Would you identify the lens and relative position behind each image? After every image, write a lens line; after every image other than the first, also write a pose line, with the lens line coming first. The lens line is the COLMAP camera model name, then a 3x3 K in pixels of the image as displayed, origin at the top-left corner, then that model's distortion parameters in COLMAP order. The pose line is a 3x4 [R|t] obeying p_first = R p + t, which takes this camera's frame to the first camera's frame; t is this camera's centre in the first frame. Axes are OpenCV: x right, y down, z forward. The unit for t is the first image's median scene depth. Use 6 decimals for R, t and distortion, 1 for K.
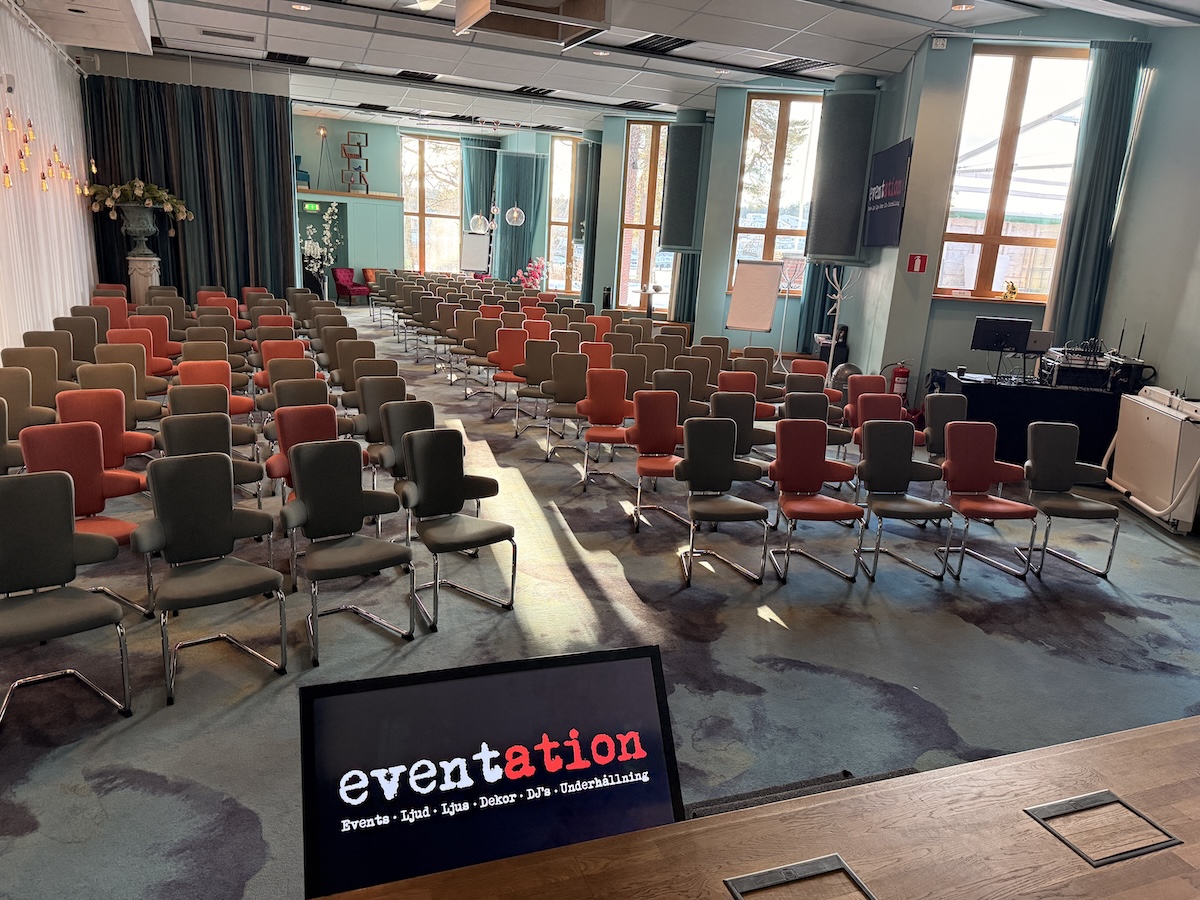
lens RADIAL K [[841.0, 0, 600.0], [0, 841.0, 450.0], [0, 0, 1]] dist [0.054441, -0.065359]
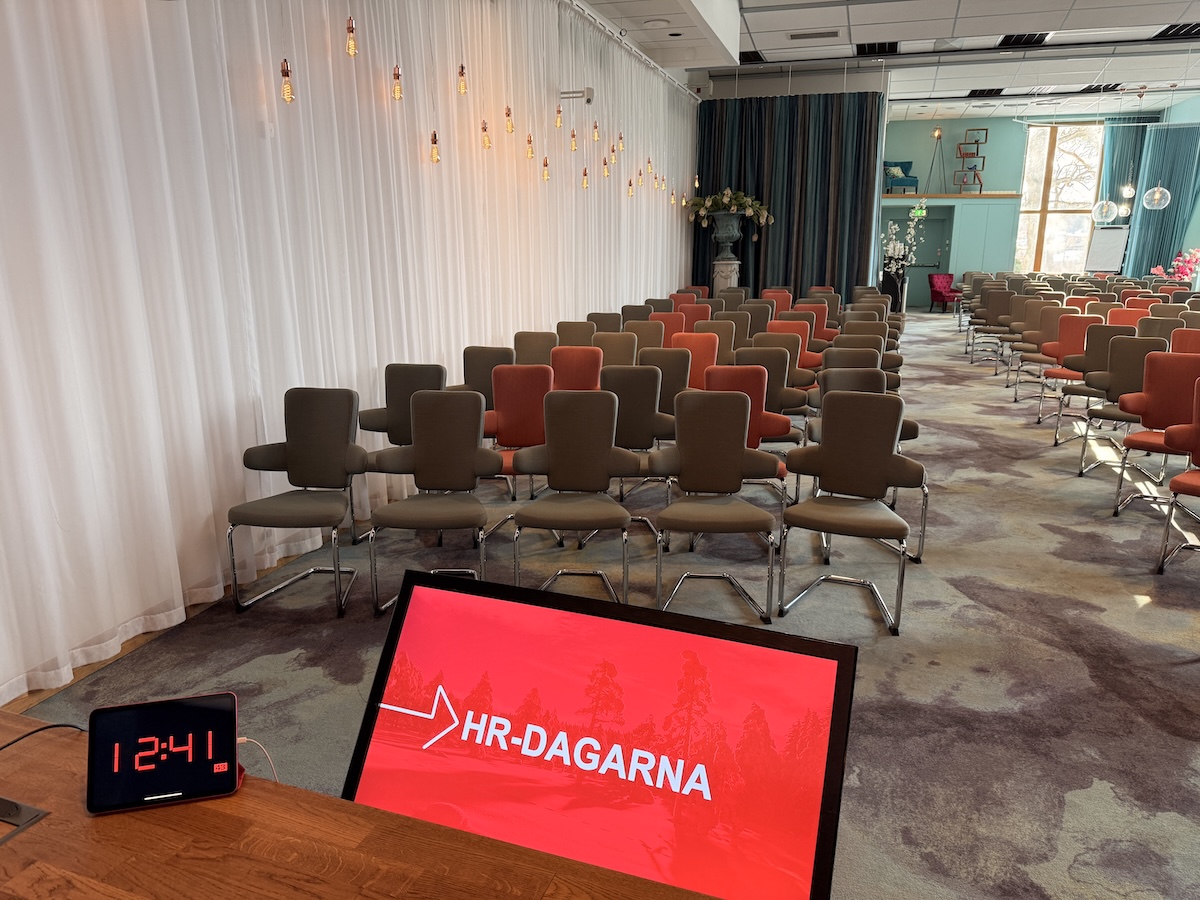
lens RADIAL K [[841.0, 0, 600.0], [0, 841.0, 450.0], [0, 0, 1]] dist [0.054441, -0.065359]
pose [[0.754916, 0.097099, -0.648594, 0.183158], [-0.116790, 0.993075, 0.012734, 0.055633], [0.645339, 0.066136, 0.761028, 0.210387]]
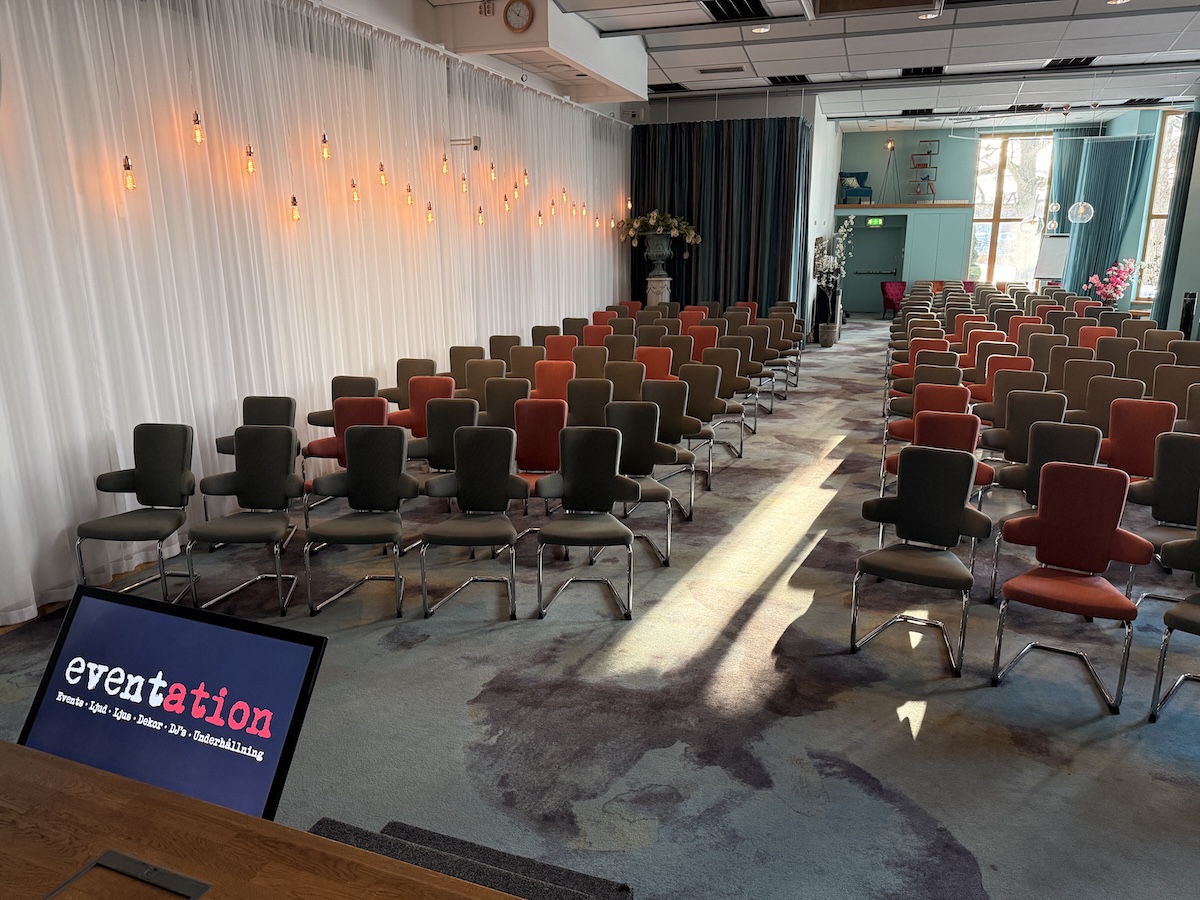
lens RADIAL K [[841.0, 0, 600.0], [0, 841.0, 450.0], [0, 0, 1]] dist [0.054441, -0.065359]
pose [[0.737506, 0.102081, -0.667581, 0.522181], [-0.116637, 0.992909, 0.022974, -0.023047], [0.665192, 0.060921, 0.744183, 0.264604]]
